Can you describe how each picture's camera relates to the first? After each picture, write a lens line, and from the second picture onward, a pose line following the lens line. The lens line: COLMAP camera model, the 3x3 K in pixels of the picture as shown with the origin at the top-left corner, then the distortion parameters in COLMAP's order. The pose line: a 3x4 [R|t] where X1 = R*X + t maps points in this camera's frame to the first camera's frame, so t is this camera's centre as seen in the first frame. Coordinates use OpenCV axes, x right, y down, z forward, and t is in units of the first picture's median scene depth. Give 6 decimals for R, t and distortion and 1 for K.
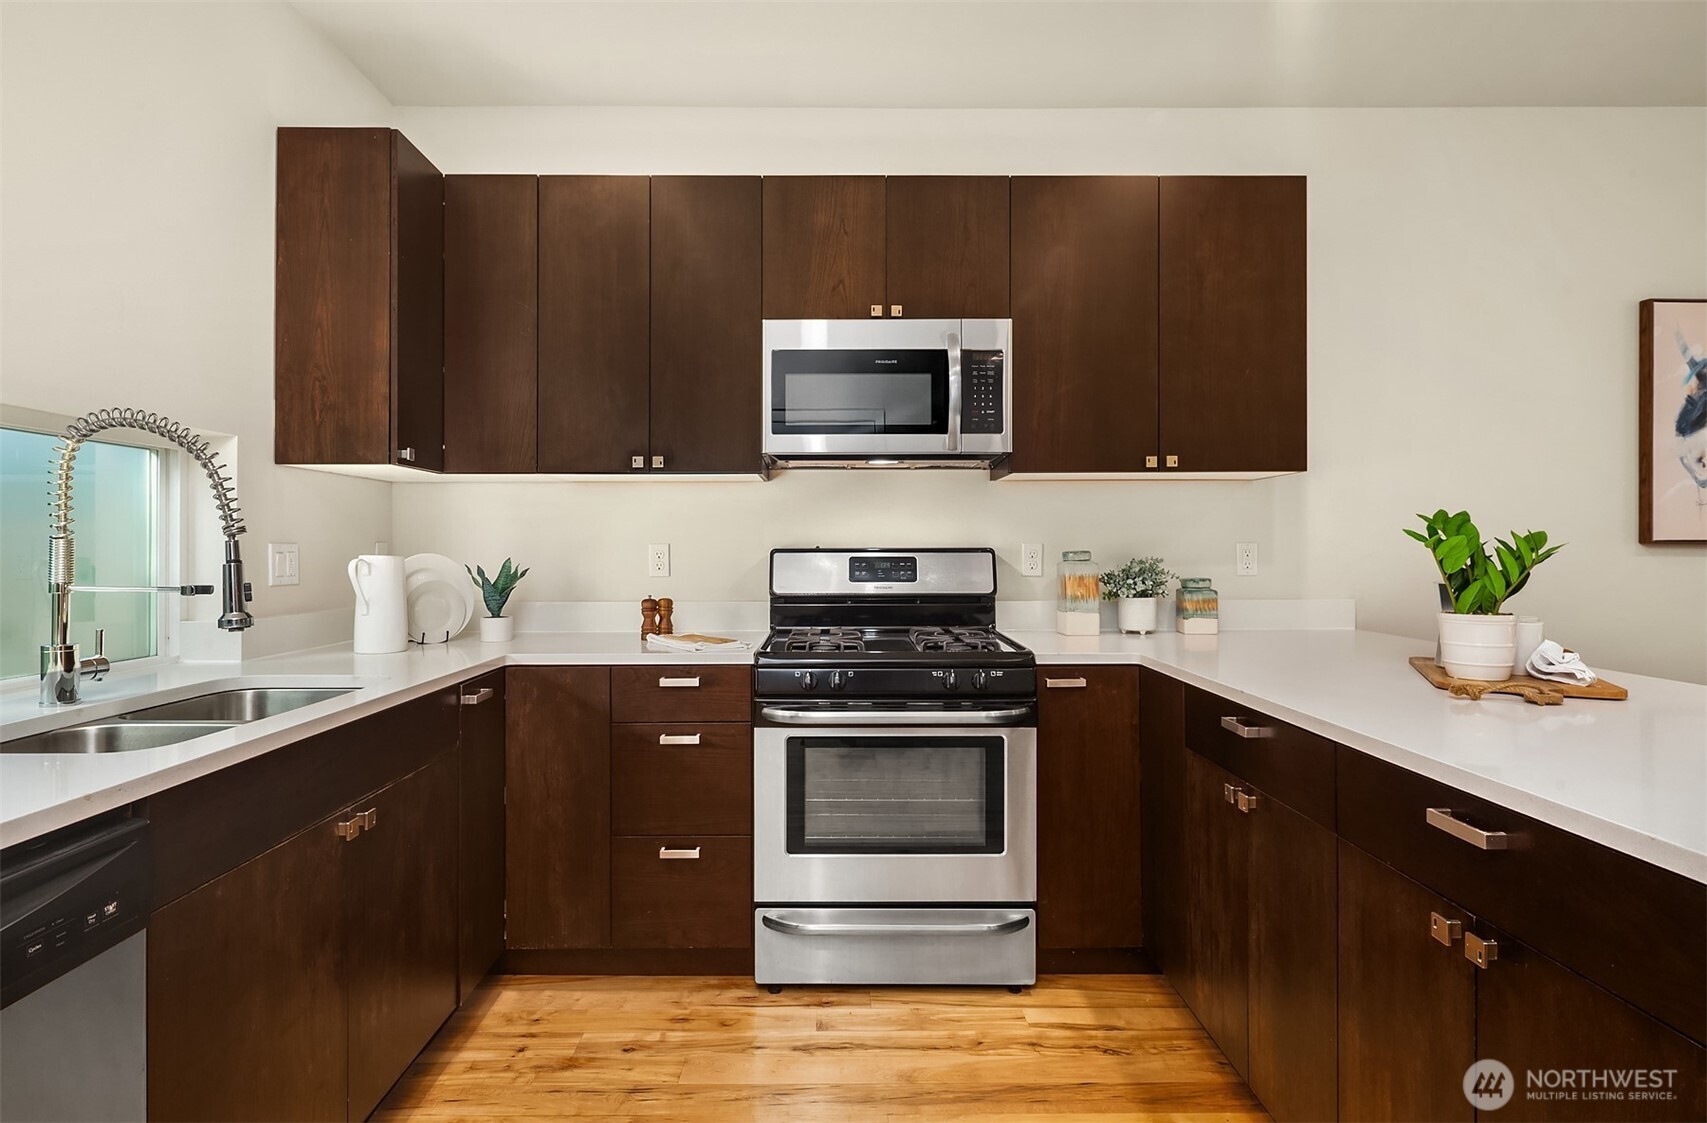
lens RADIAL K [[815.7, 0, 853.5], [0, 815.7, 561.5], [0, 0, 1]] dist [0.001538, 0.000146]
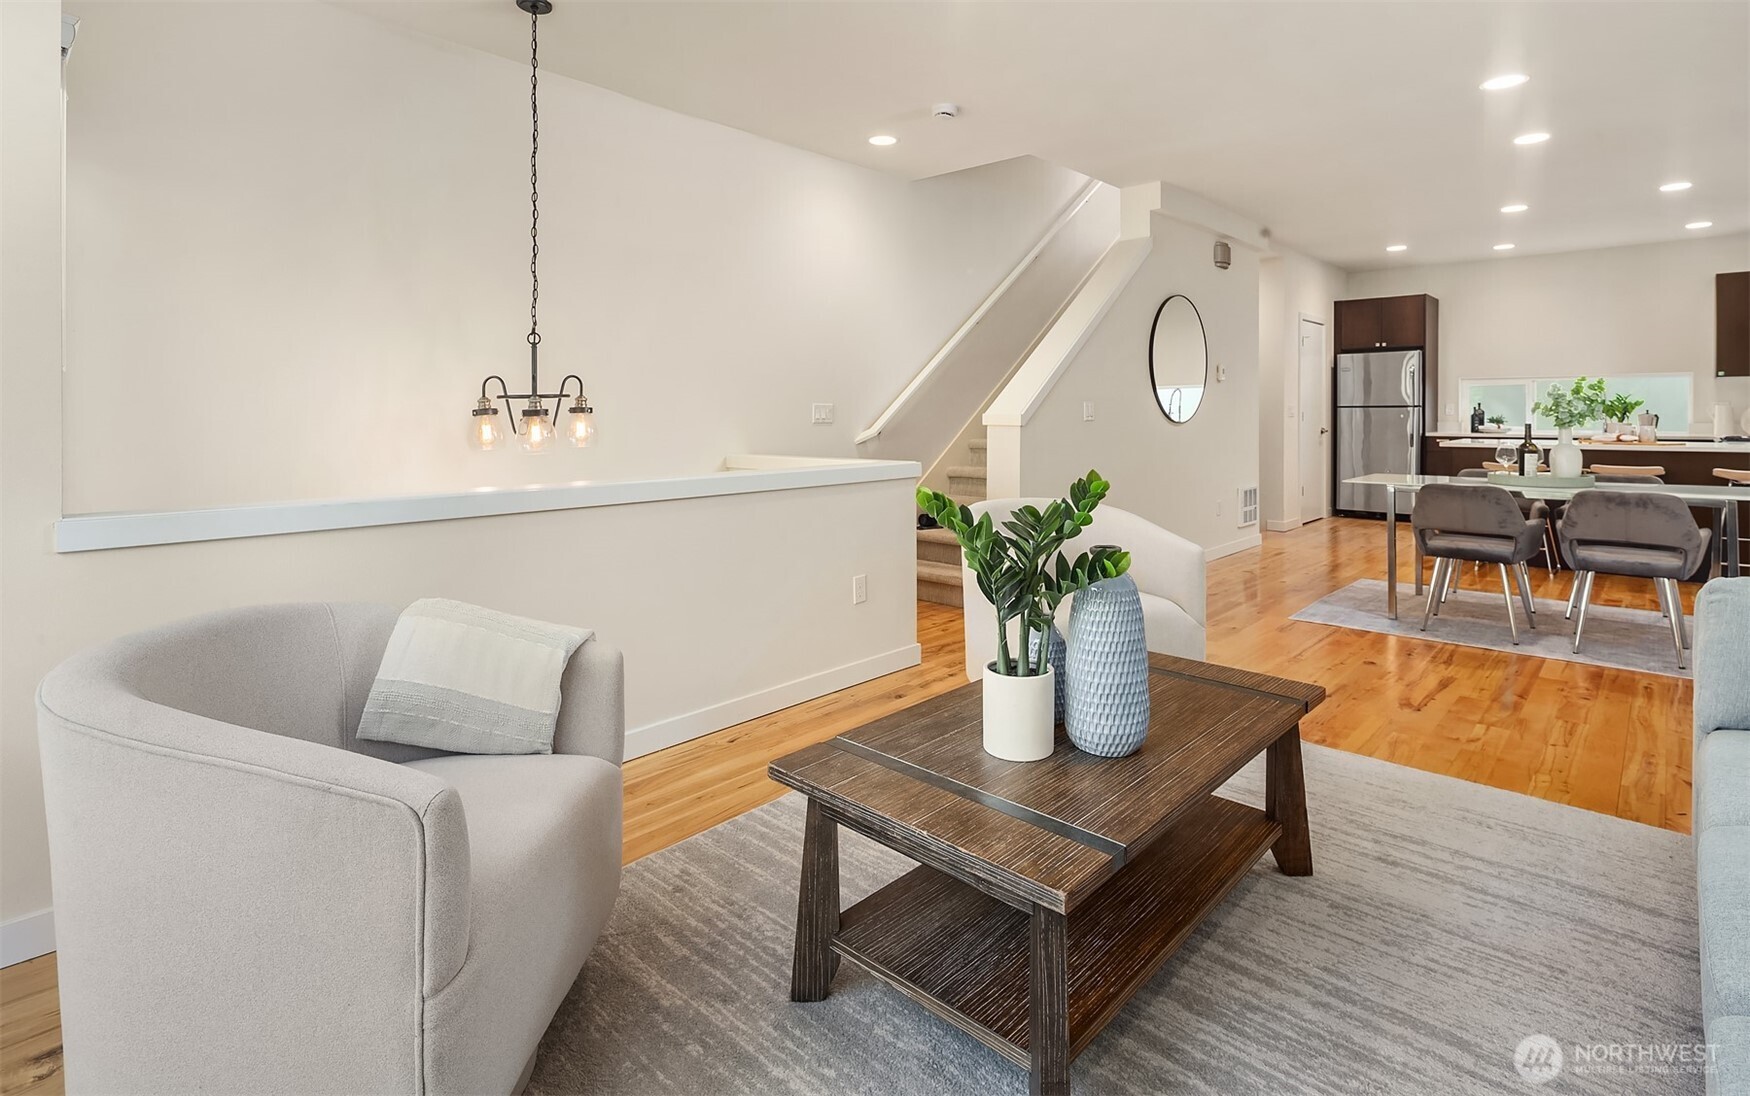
lens RADIAL K [[843.6, 0, 868.6], [0, 843.6, 417.7], [0, 0, 1]] dist [0.001152, -0.007167]
pose [[-0.693145, 0.013360, -0.720675, 3.602817], [0.002694, 0.999869, 0.015945, -0.017574], [0.720793, 0.009110, -0.693090, 0.759753]]
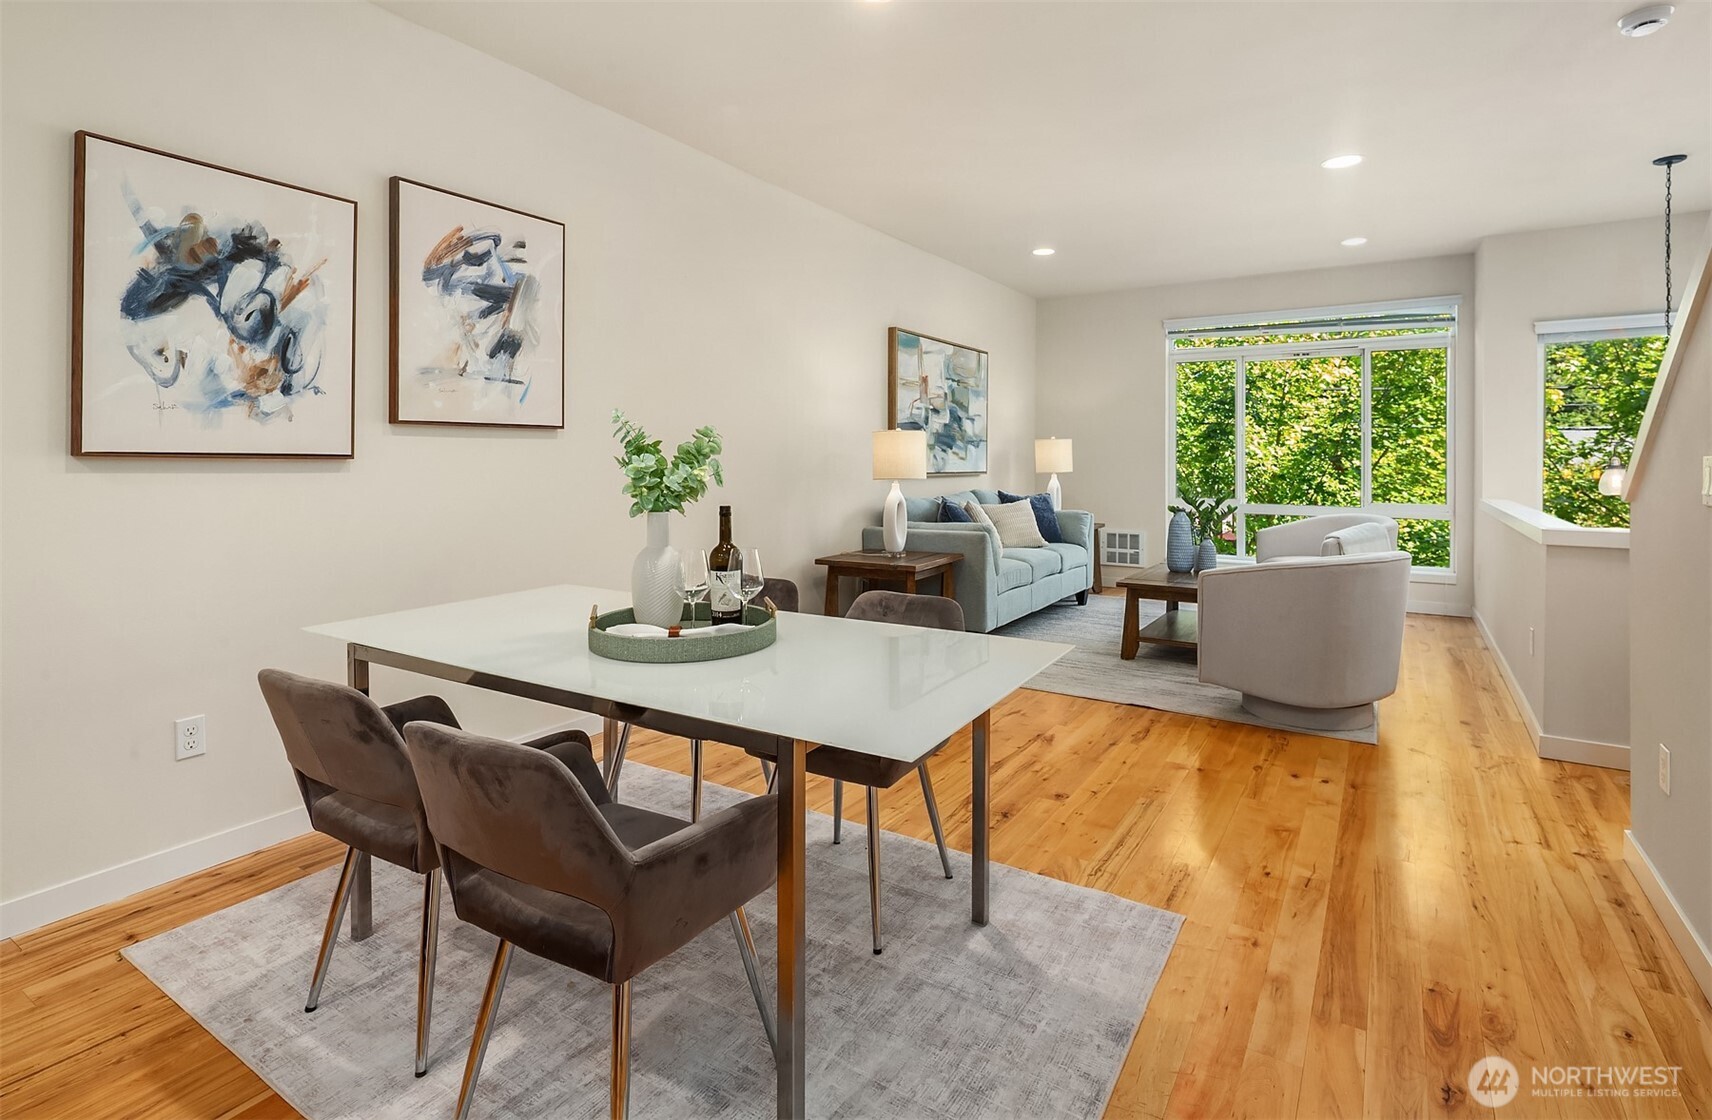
lens RADIAL K [[836.2, 0, 863.0], [0, 836.2, 459.9], [0, 0, 1]] dist [0.001883, 0.000356]
pose [[0.533426, 0.005147, 0.845831, 0.775396], [-0.000334, 0.999983, -0.005874, -0.015935], [-0.845847, 0.002851, 0.533418, -0.018540]]
